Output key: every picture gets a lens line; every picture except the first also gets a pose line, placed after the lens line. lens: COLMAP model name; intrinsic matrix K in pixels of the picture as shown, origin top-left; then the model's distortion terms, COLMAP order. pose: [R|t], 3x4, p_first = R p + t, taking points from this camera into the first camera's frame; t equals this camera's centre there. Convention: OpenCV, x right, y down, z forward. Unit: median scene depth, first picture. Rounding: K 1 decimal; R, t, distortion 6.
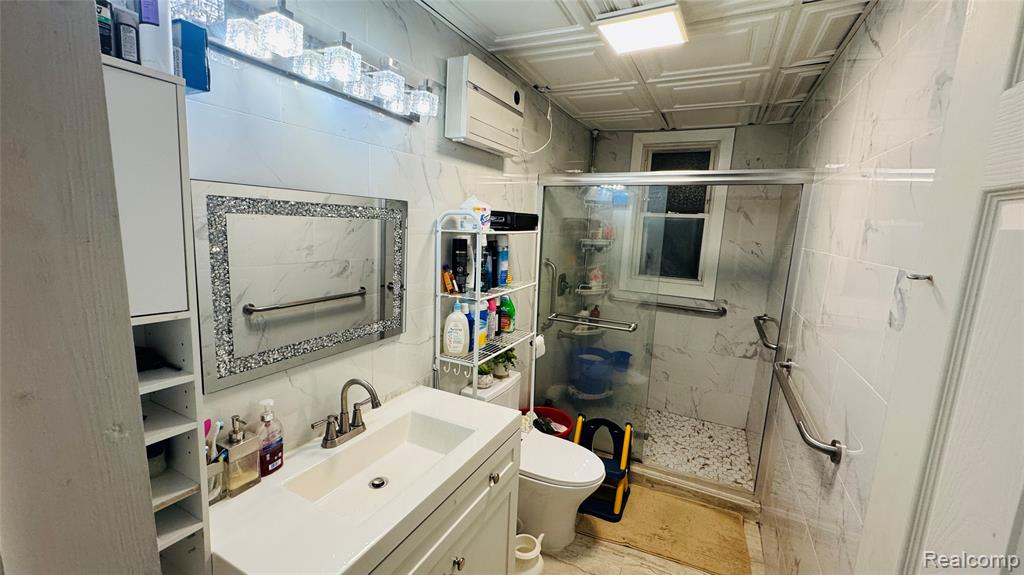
lens RADIAL K [[412.7, 0, 512.0], [0, 412.7, 287.5], [0, 0, 1]] dist [-0.000632, -0.000045]
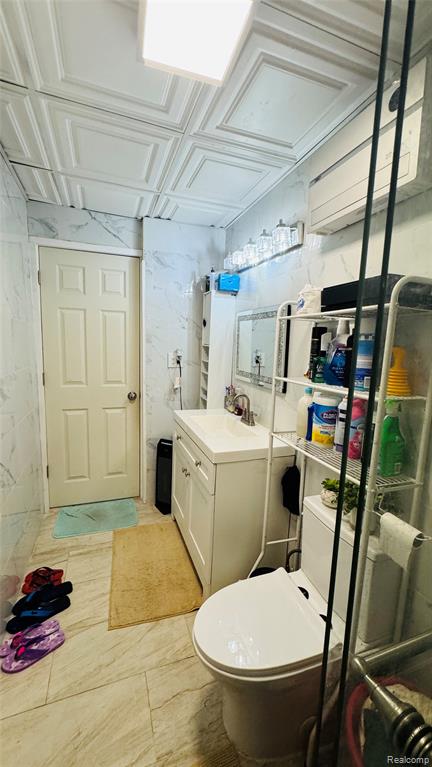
lens RADIAL K [[309.1, 0, 216.0], [0, 309.1, 383.5], [0, 0, 1]] dist [-0.000632, -0.000045]
pose [[-0.684436, 0.028663, -0.728509, 0.667957], [-0.173803, 0.964004, 0.201217, -0.100608], [0.708053, 0.264337, -0.654818, 1.464924]]
